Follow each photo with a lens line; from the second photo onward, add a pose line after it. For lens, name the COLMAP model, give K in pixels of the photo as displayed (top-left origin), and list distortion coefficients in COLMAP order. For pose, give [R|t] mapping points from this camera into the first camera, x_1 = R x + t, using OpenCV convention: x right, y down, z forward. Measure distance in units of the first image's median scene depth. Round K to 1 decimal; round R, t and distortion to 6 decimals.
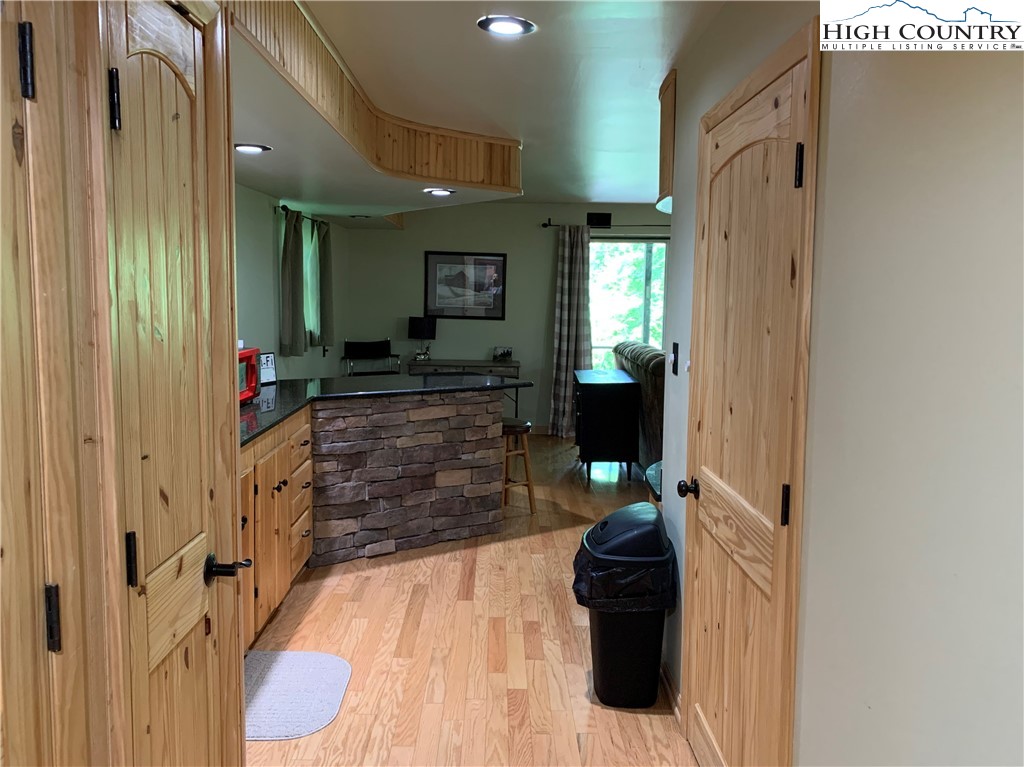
lens RADIAL K [[780.7, 0, 514.2], [0, 780.7, 380.2], [0, 0, 1]] dist [0.033248, -0.034013]
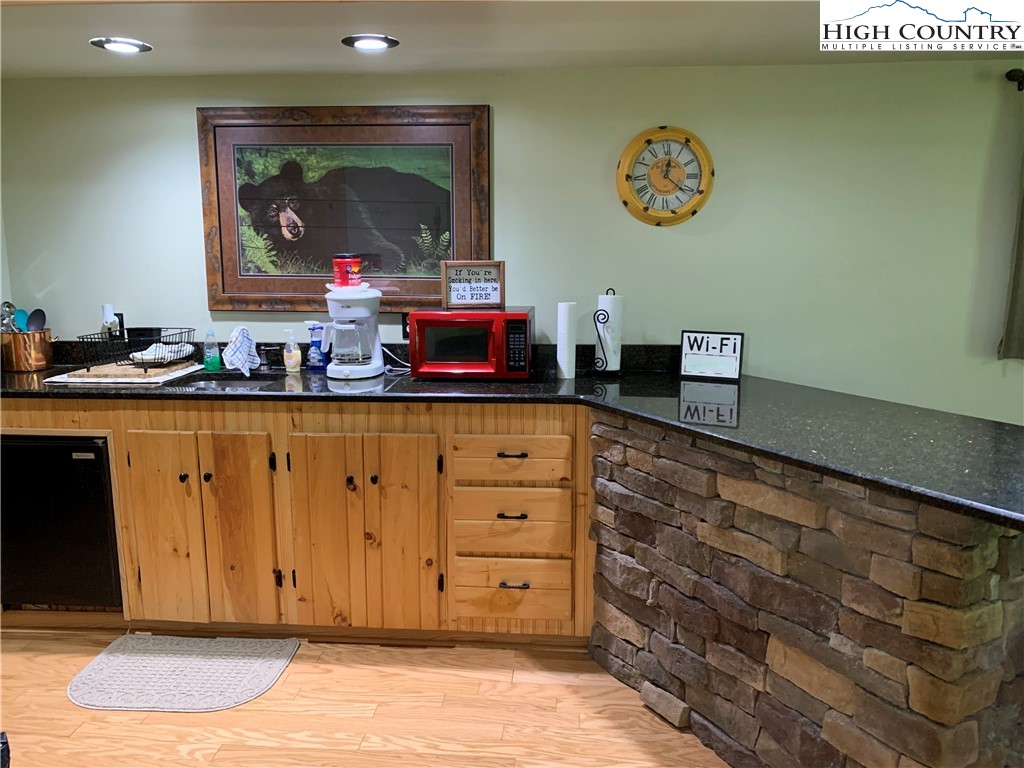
lens RADIAL K [[780.7, 0, 514.6], [0, 780.7, 379.4], [0, 0, 1]] dist [0.033248, -0.034013]
pose [[-0.068781, 0.150834, -0.986163, 0.359317], [-0.119380, 0.980157, 0.158242, -0.084322], [0.990463, 0.128612, -0.049409, 0.945432]]
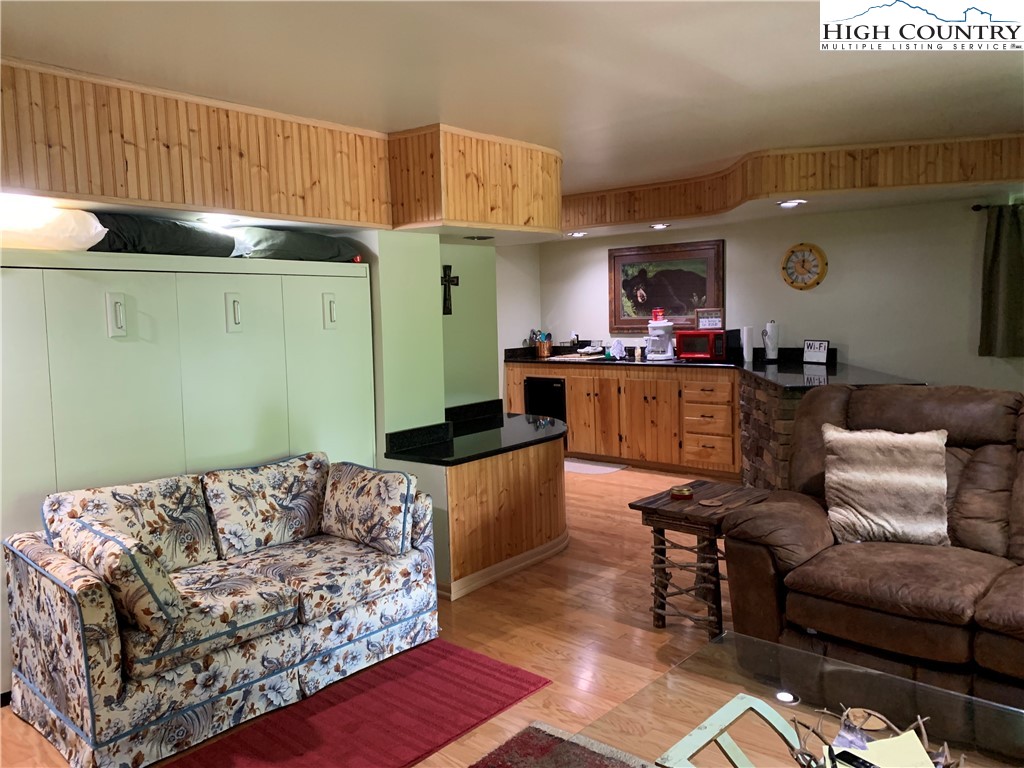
lens RADIAL K [[780.7, 0, 502.6], [0, 780.7, 376.3], [0, 0, 1]] dist [0.033248, -0.034013]
pose [[-0.649052, 0.076485, -0.756889, 1.130960], [-0.067071, 0.985305, 0.157082, -0.159802], [0.757781, 0.152720, -0.634385, 1.565056]]
